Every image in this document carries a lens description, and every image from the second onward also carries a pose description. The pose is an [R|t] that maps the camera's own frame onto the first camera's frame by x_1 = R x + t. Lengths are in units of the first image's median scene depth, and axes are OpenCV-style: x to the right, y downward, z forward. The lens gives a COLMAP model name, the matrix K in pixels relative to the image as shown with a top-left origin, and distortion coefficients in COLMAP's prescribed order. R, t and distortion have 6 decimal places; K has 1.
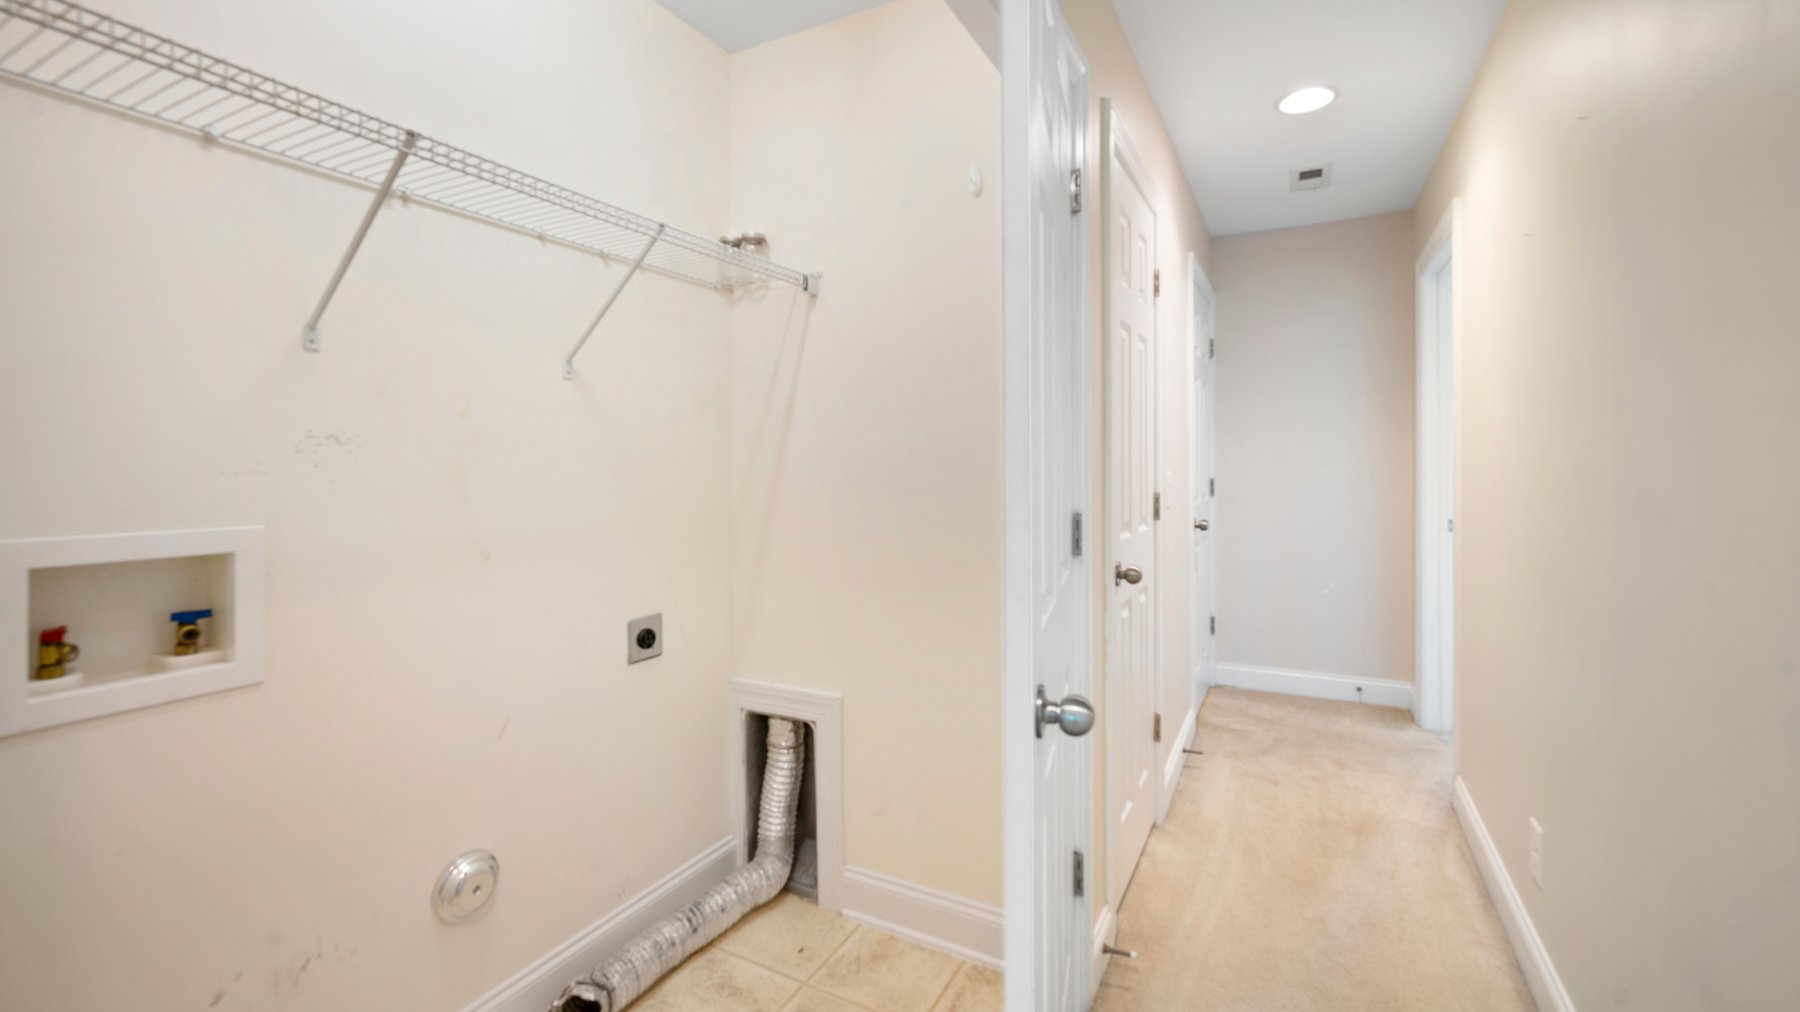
lens RADIAL K [[746.2, 0, 917.5], [0, 746.2, 470.7], [0, 0, 1]] dist [0.002020, 0.000139]
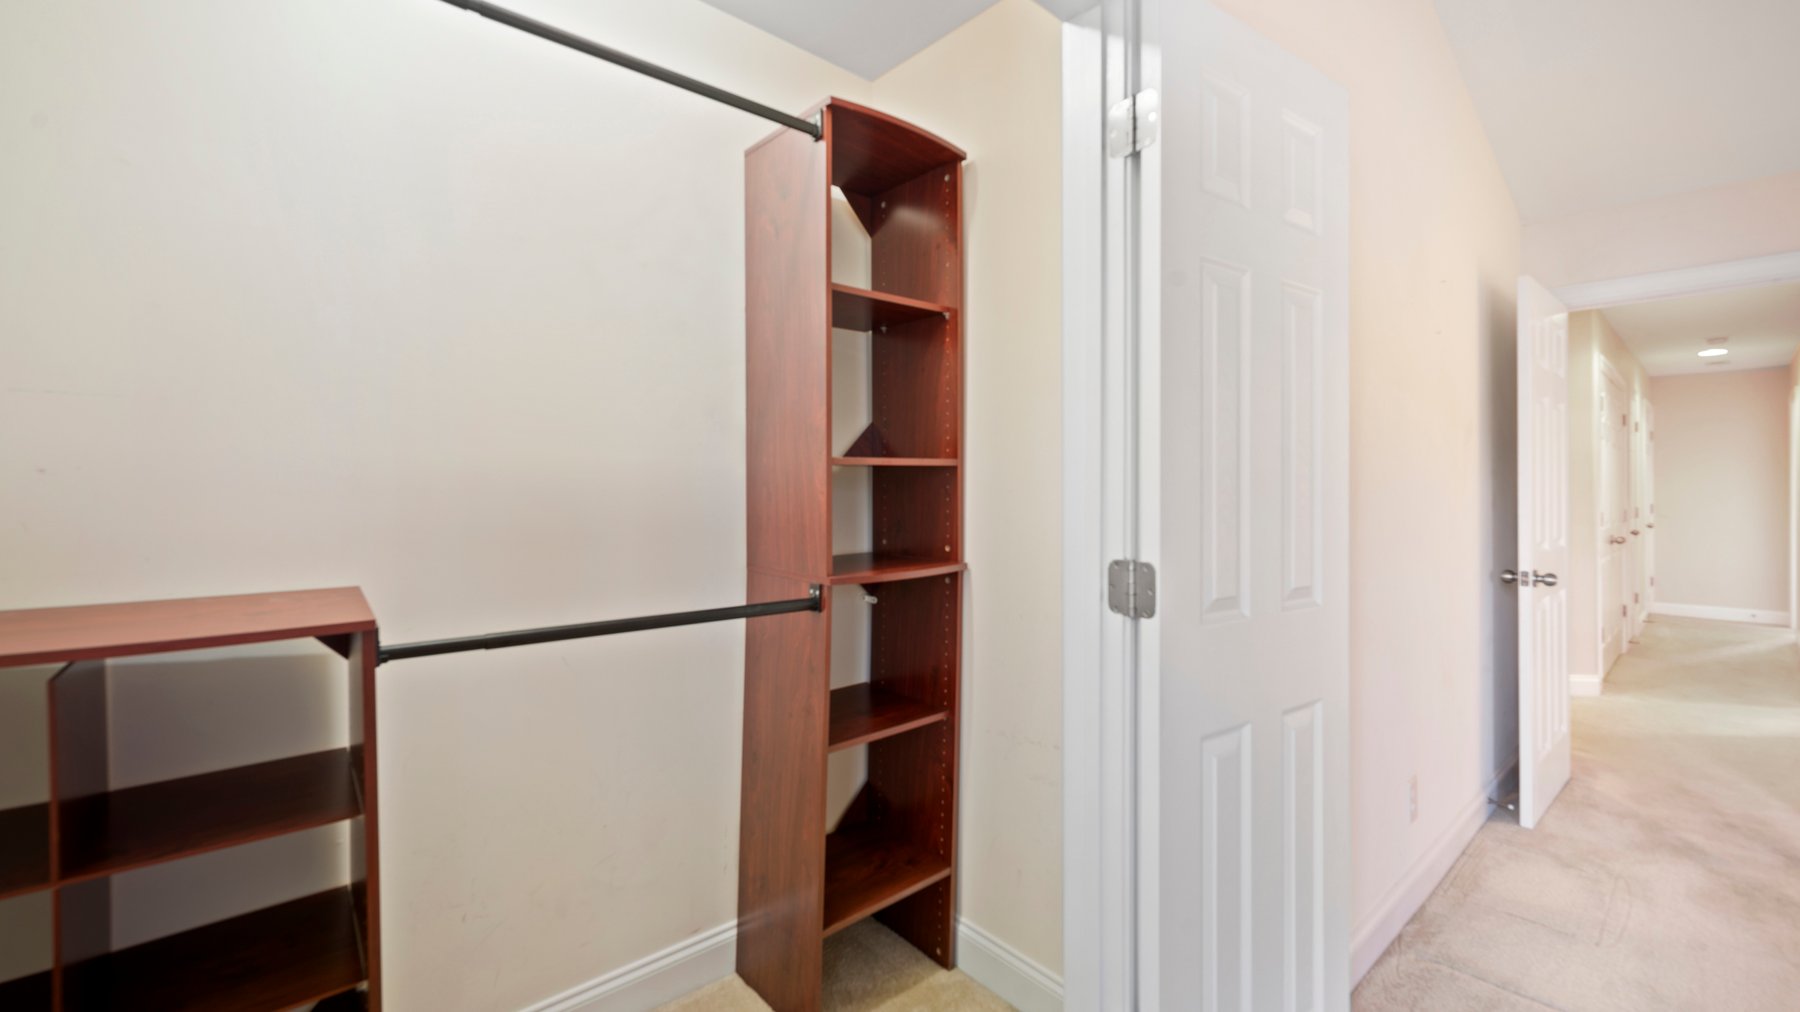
lens RADIAL K [[739.2, 0, 900.2], [0, 739.2, 476.8], [0, 0, 1]] dist [-0.000160, 0.000319]
pose [[0.931991, 0.011167, -0.362310, -0.770661], [-0.018623, 0.999680, -0.017094, 0.009775], [0.362004, 0.022679, 0.931901, -1.577669]]
